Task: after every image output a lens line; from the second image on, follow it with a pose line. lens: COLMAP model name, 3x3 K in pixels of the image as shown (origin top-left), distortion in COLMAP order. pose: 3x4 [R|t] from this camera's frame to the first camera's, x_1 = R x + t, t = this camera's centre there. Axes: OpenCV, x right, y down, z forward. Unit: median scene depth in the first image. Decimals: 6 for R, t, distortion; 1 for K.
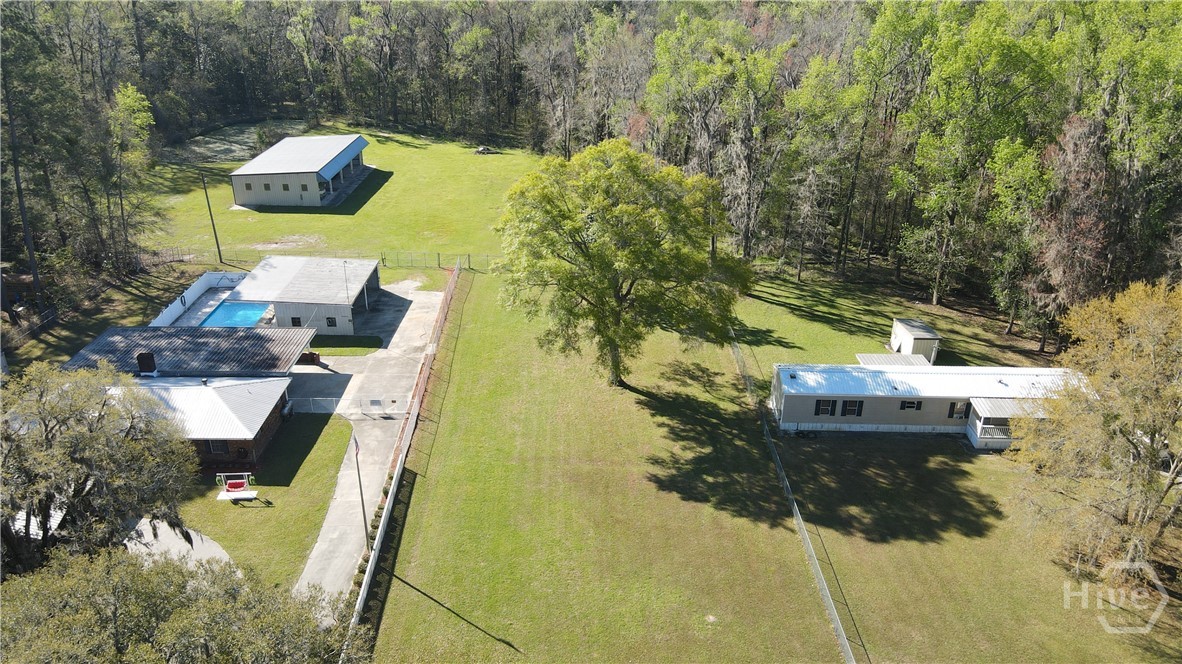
lens RADIAL K [[875.6, 0, 584.8], [0, 875.6, 336.7], [0, 0, 1]] dist [-0.000518, 0.036287]
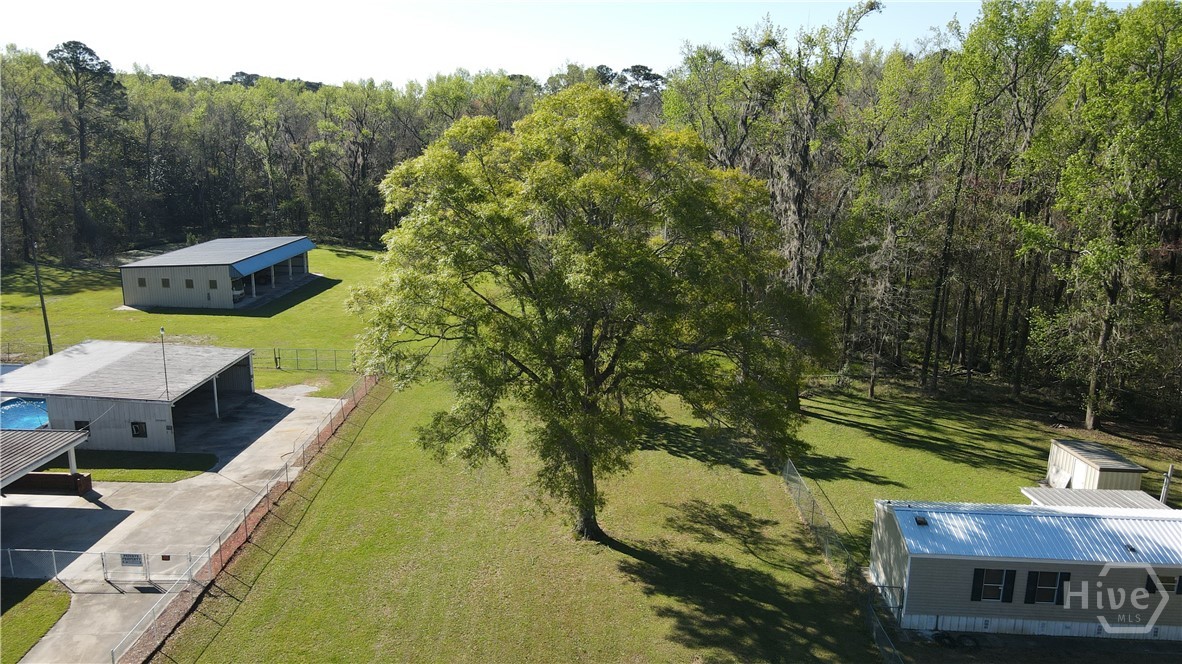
lens RADIAL K [[875.6, 0, 584.8], [0, 875.6, 336.7], [0, 0, 1]] dist [-0.000518, 0.036287]
pose [[0.999742, 0.015173, -0.016899, 0.037866], [-0.018222, 0.980003, -0.198147, 0.037047], [0.013555, 0.198404, 0.980027, 0.386722]]
